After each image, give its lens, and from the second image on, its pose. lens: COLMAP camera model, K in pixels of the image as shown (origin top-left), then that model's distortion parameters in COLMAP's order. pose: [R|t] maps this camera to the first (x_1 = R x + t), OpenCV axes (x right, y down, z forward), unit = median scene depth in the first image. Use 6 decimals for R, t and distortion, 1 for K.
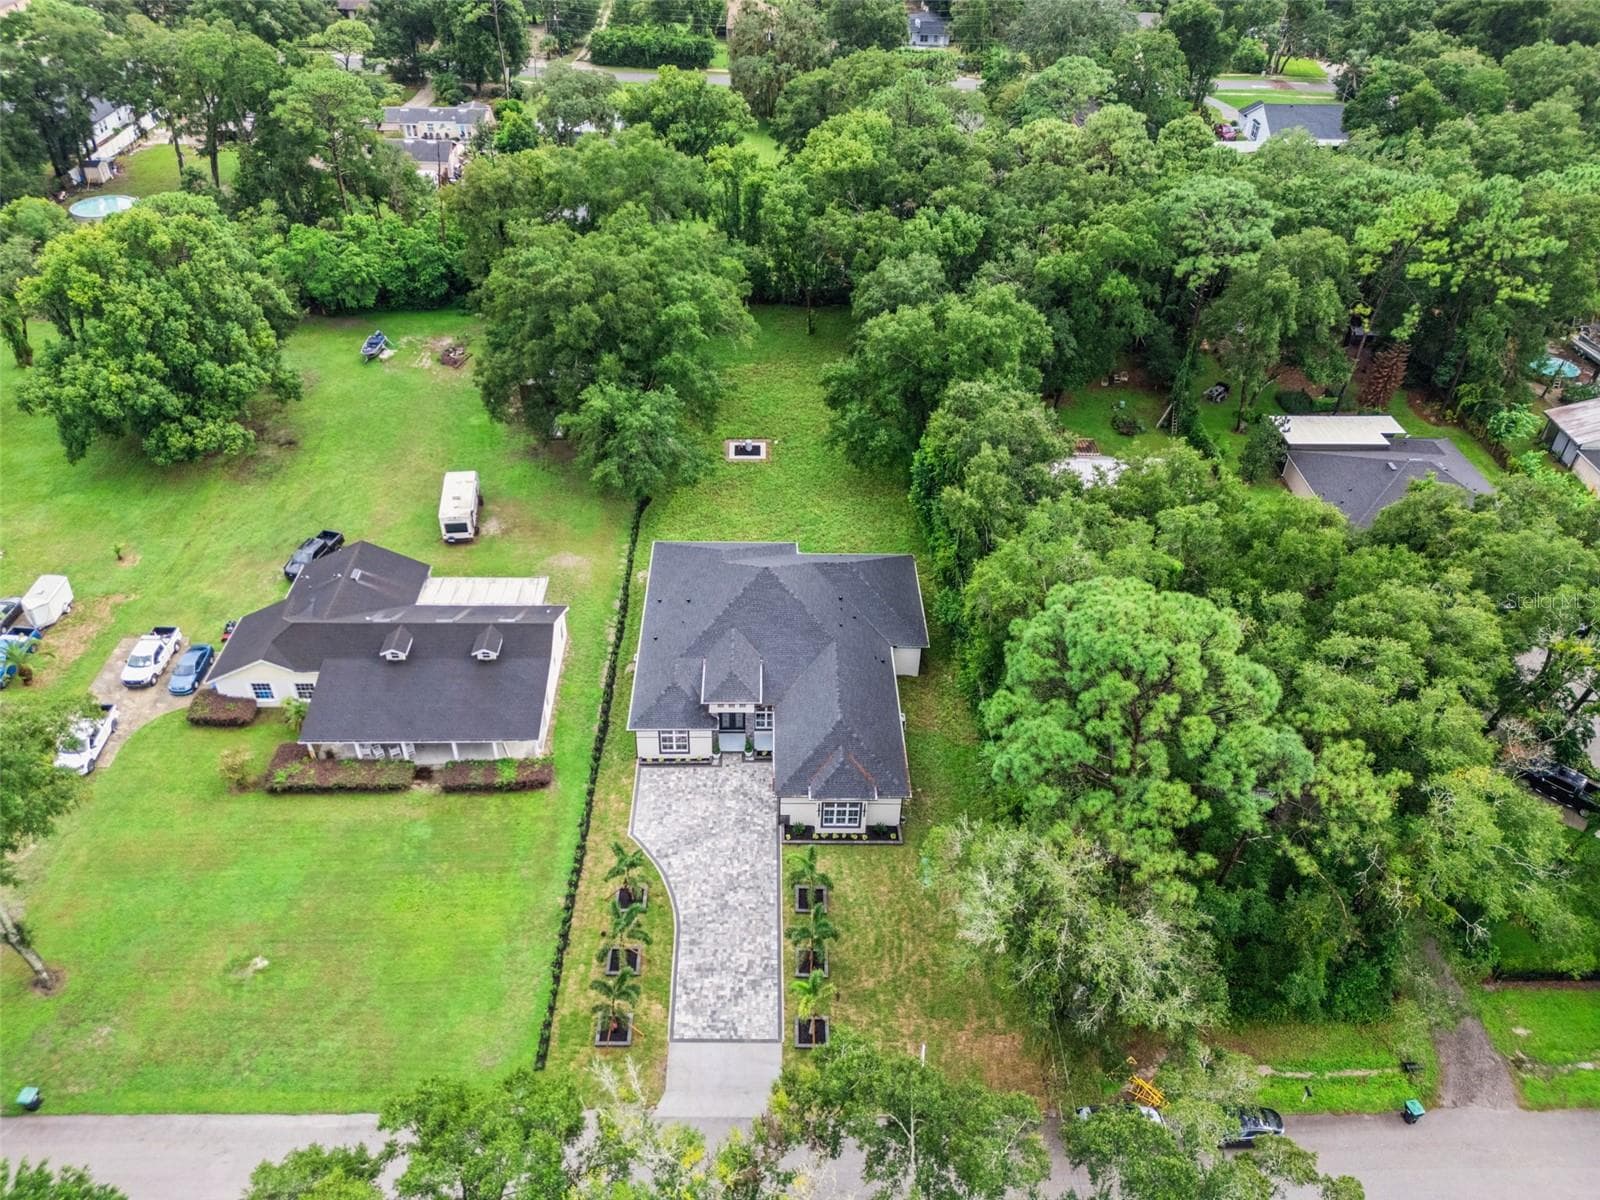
lens RADIAL K [[1167.9, 0, 800.8], [0, 1167.9, 603.0], [0, 0, 1]] dist [0.072500, -0.067816]
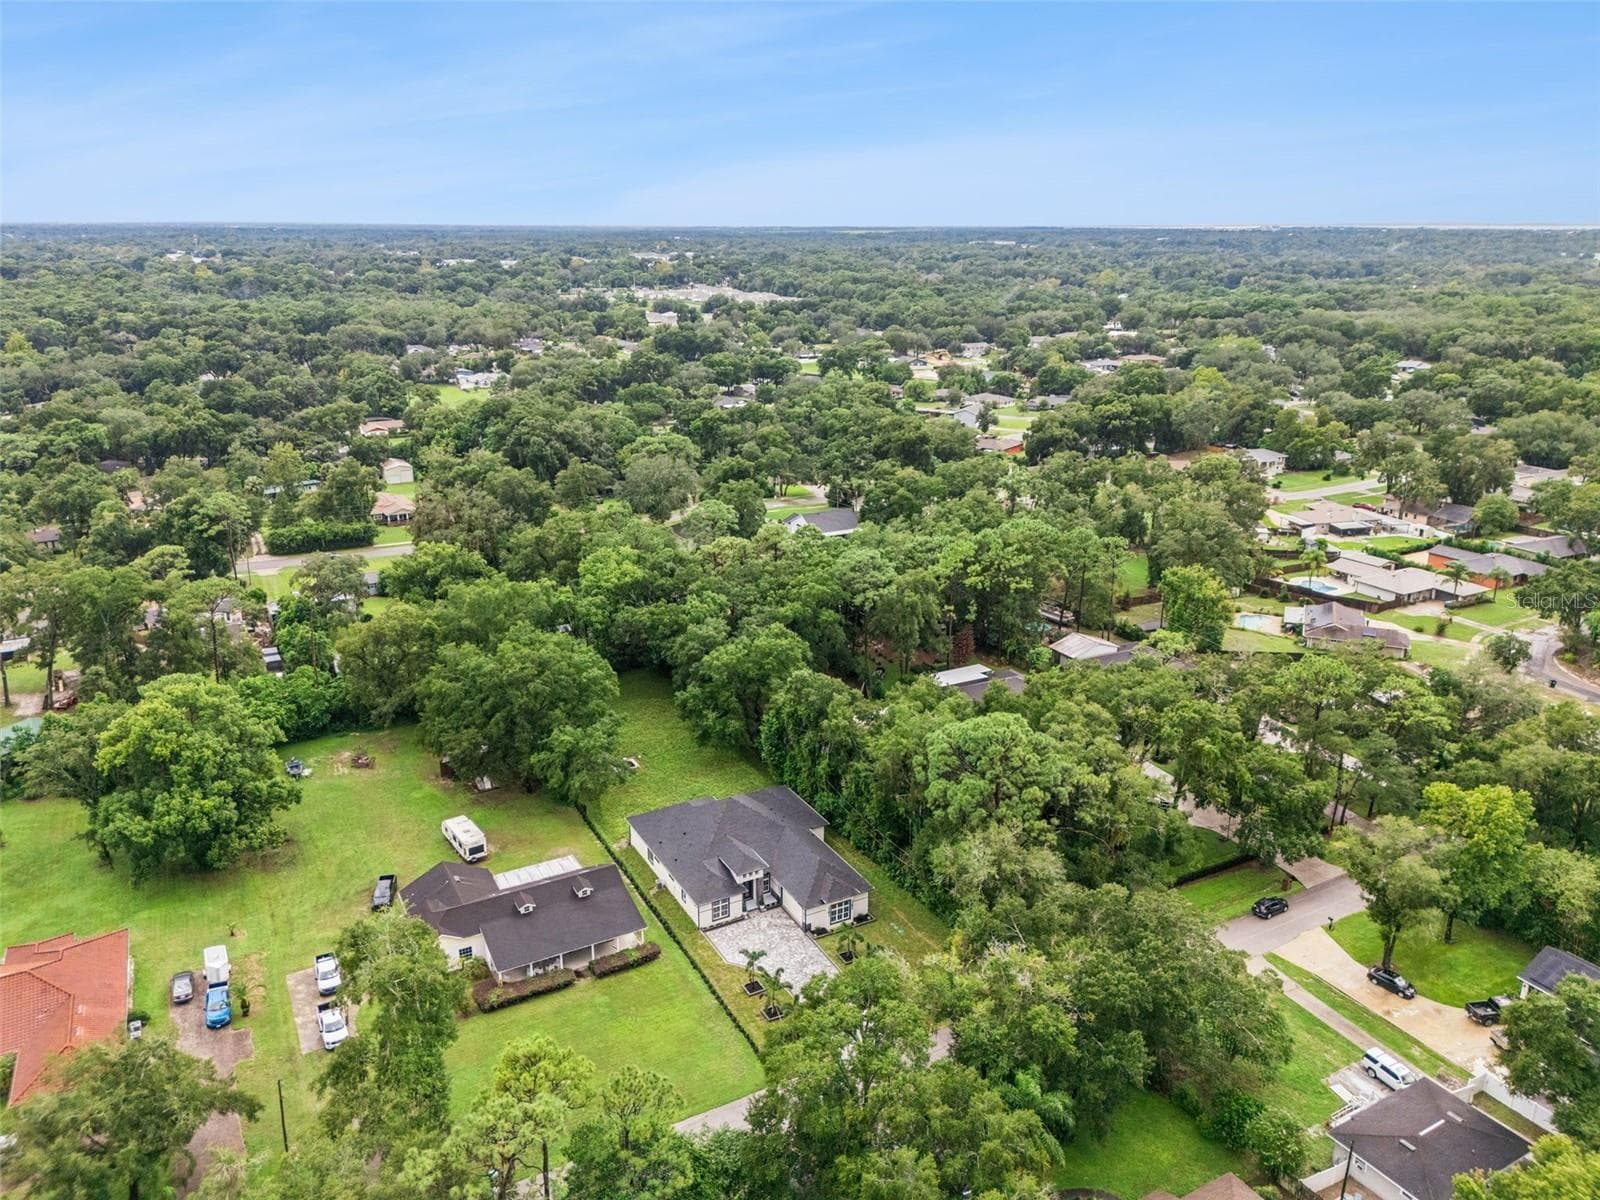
lens RADIAL K [[1167.9, 0, 801.5], [0, 1167.9, 587.9], [0, 0, 1]] dist [0.072500, -0.067816]
pose [[0.888296, -0.156847, 0.431660, -0.504788], [0.298422, 0.911545, -0.282894, 0.163594], [-0.349106, 0.380111, 0.856528, -0.453044]]
